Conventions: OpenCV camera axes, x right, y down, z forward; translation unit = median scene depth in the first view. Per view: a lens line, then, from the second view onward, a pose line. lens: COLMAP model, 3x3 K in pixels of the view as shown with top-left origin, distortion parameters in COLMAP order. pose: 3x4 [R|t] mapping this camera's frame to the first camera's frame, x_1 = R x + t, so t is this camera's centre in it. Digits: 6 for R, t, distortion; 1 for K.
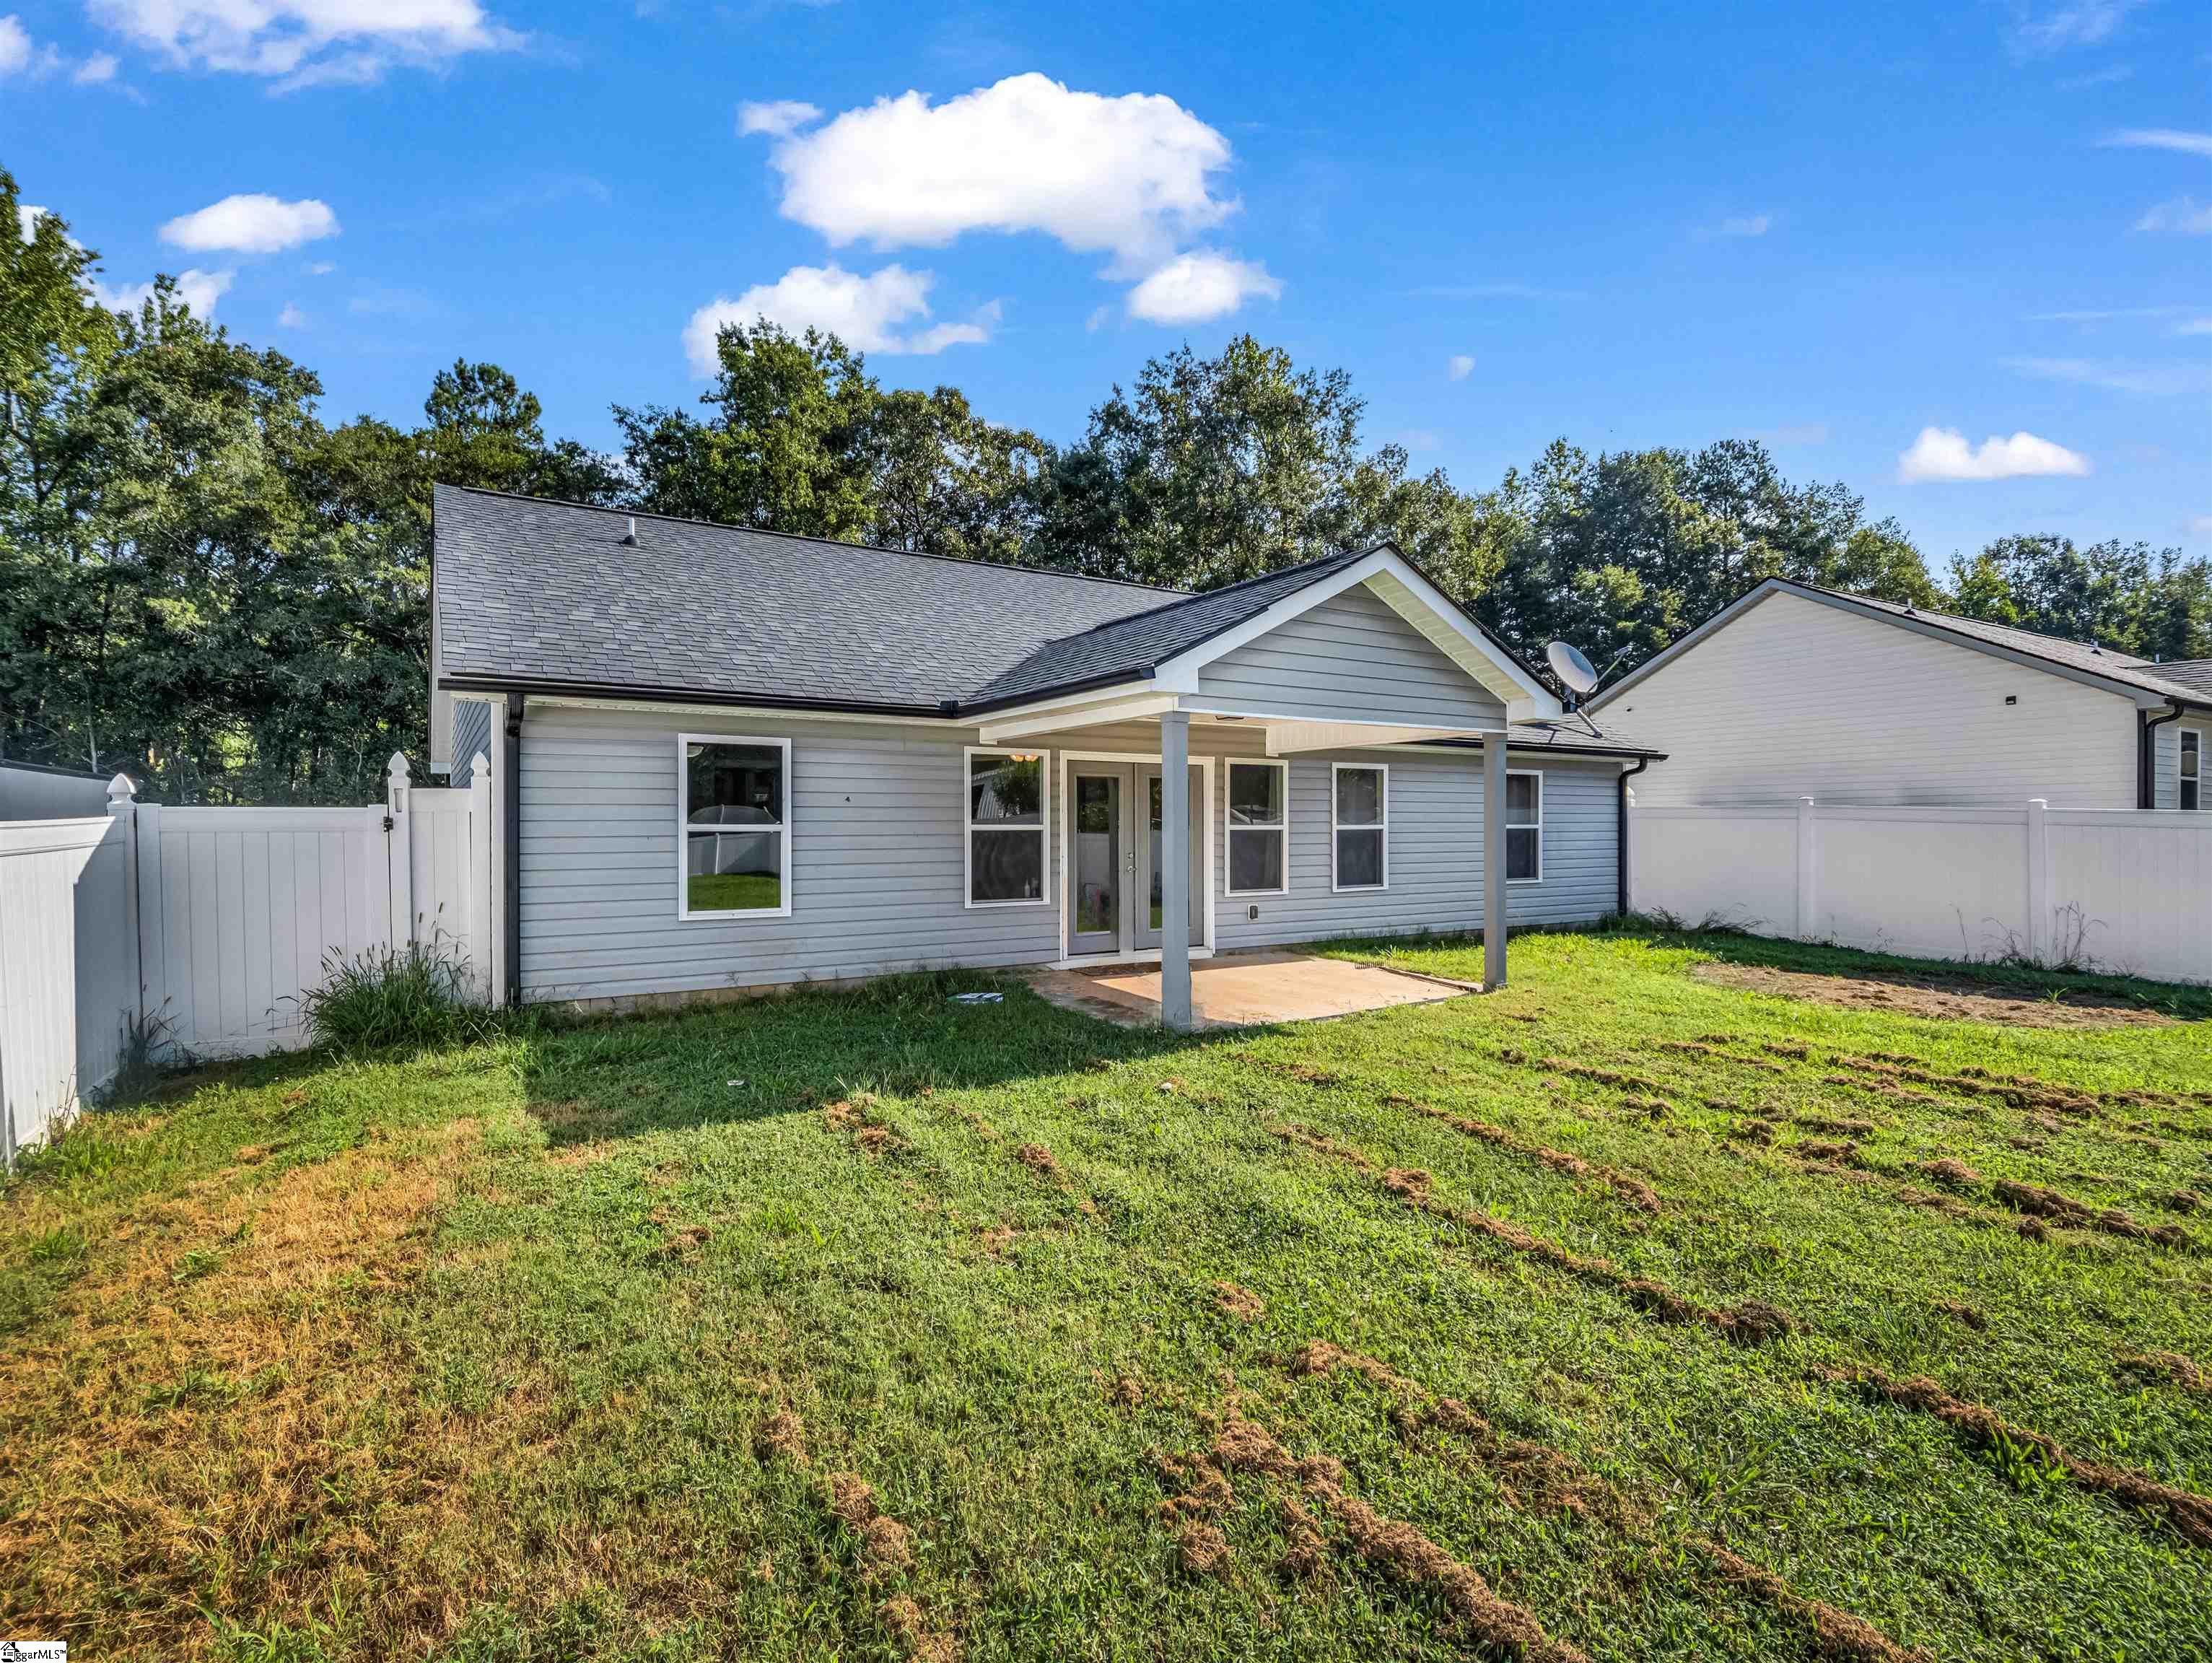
lens RADIAL K [[1101.0, 0, 1088.0], [0, 1101.0, 828.7], [0, 0, 1]] dist [-0.000504, -0.013006]
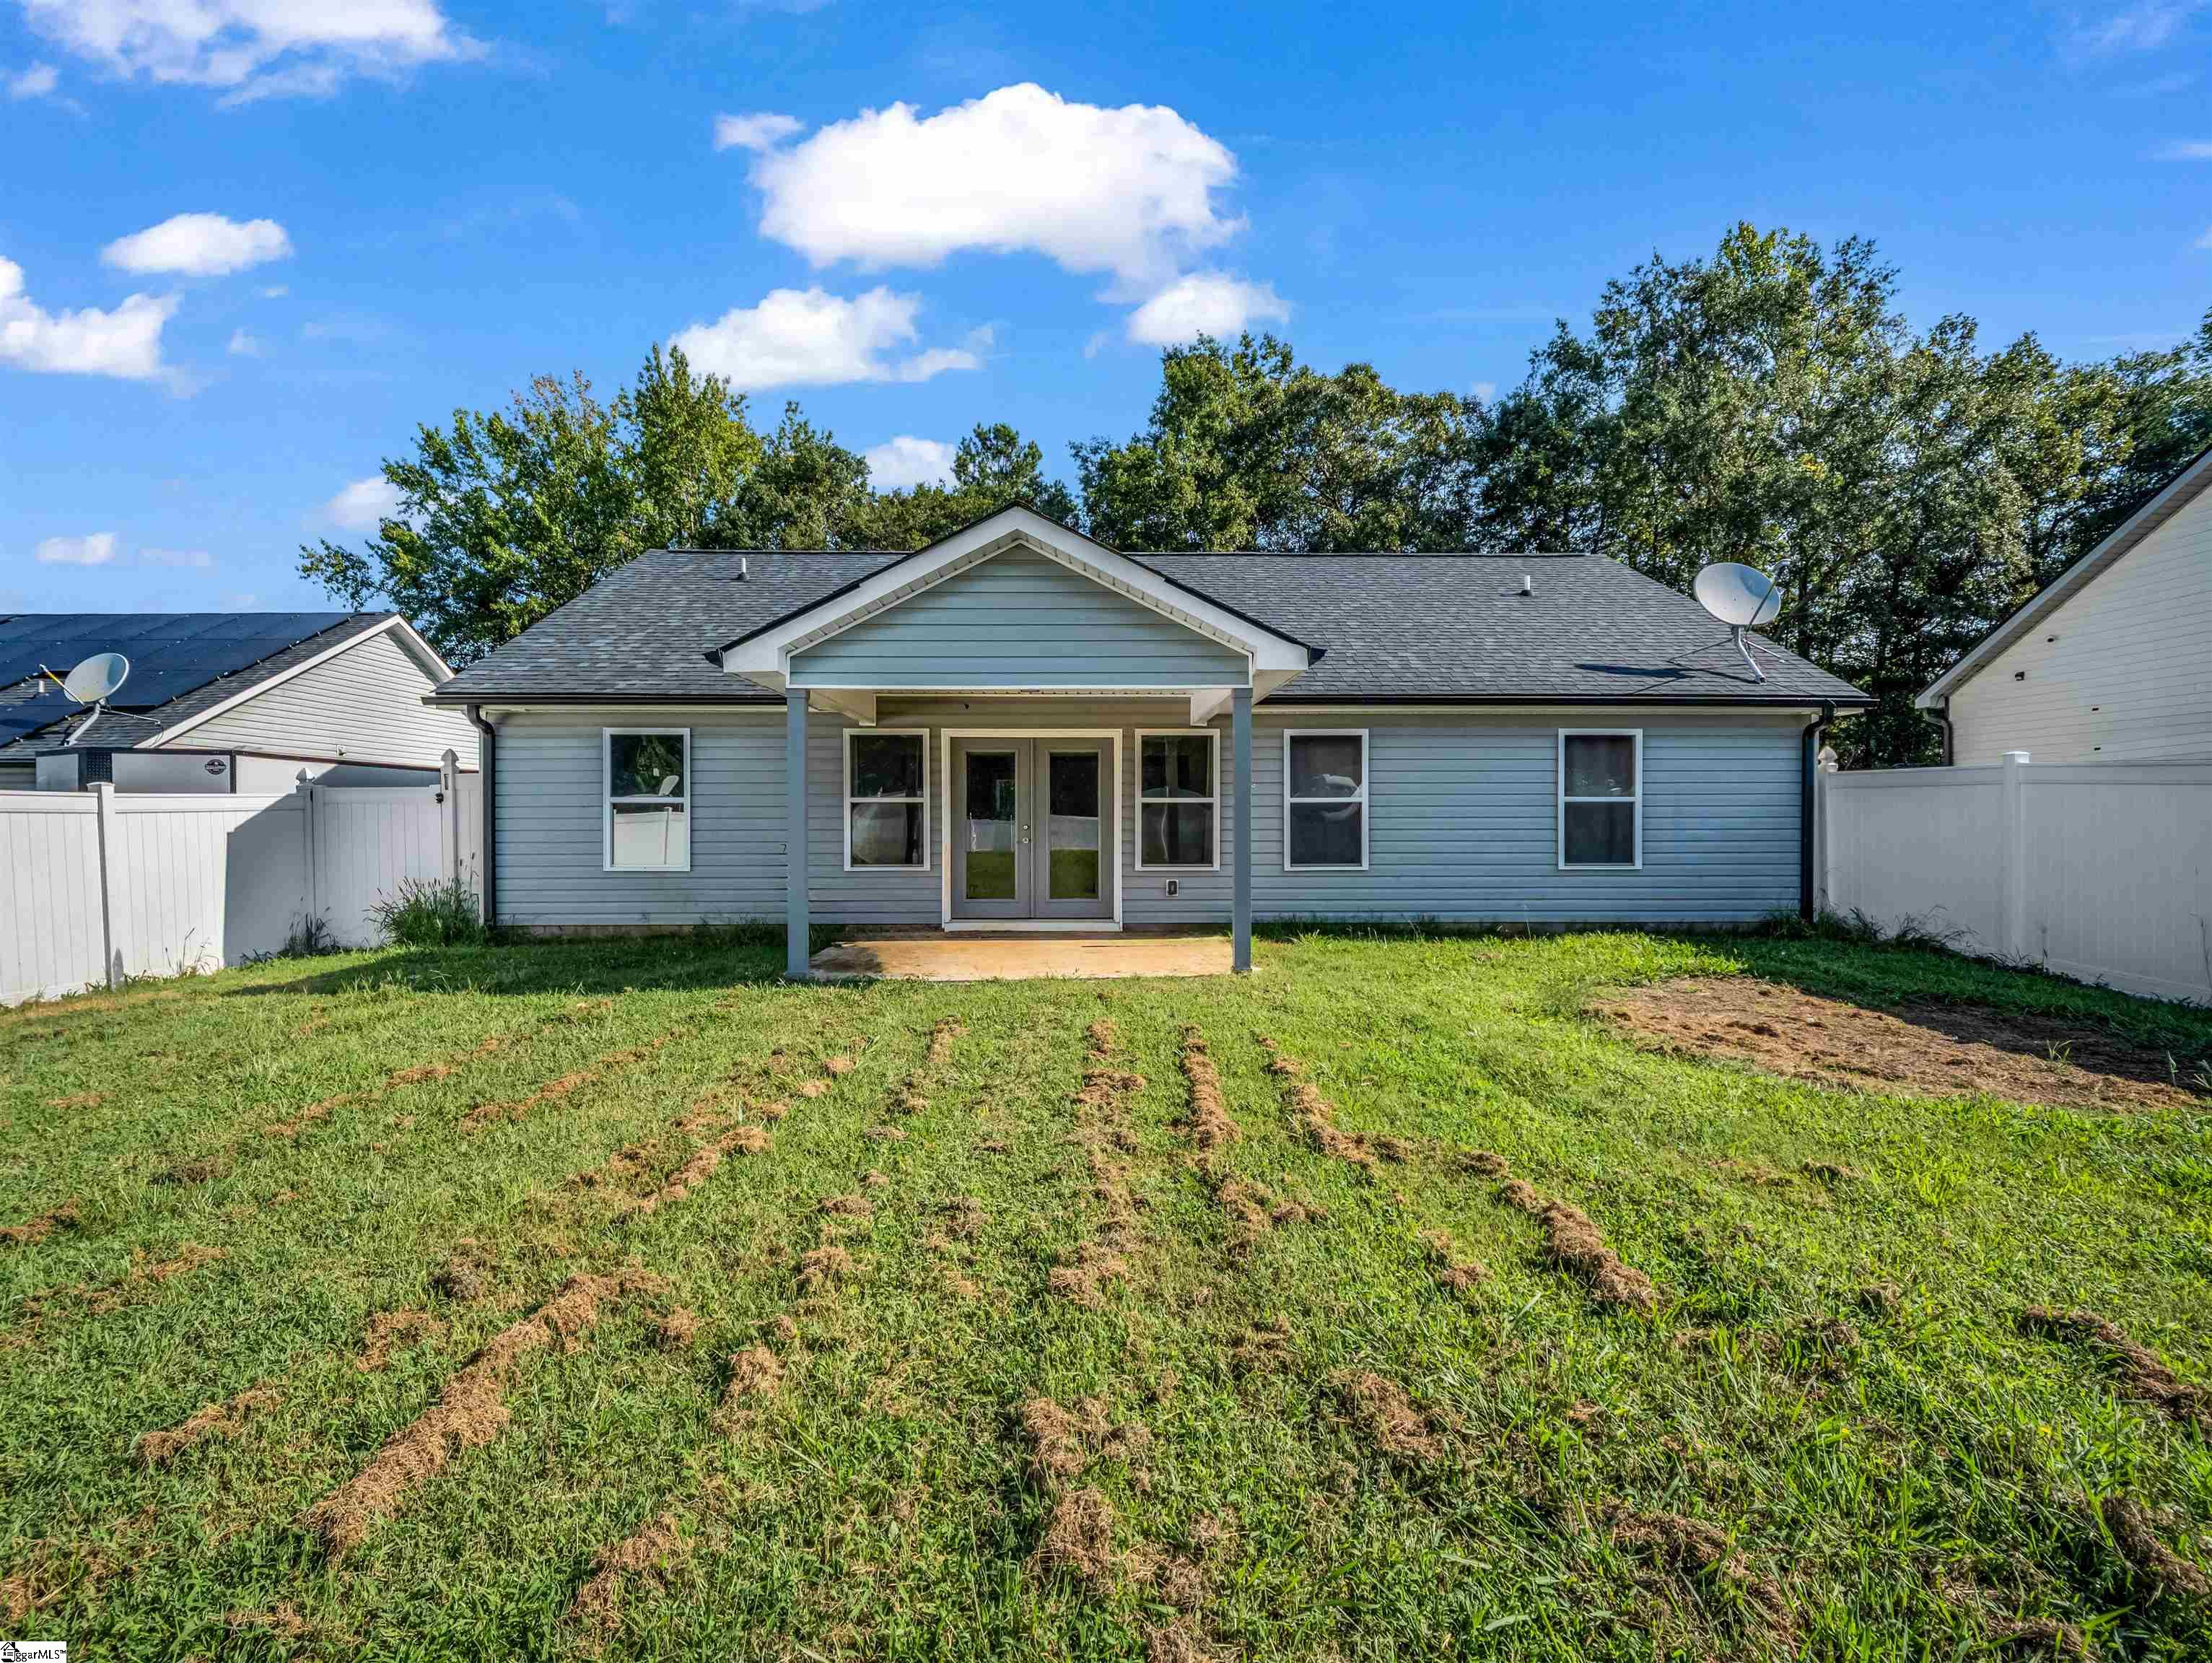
lens RADIAL K [[1101.0, 0, 1088.0], [0, 1101.0, 828.7], [0, 0, 1]] dist [-0.000504, -0.013006]
pose [[0.853583, 0.004511, -0.520937, 0.472266], [-0.001459, 0.999979, 0.006269, 0.014361], [0.520954, -0.004591, 0.853572, 0.108414]]
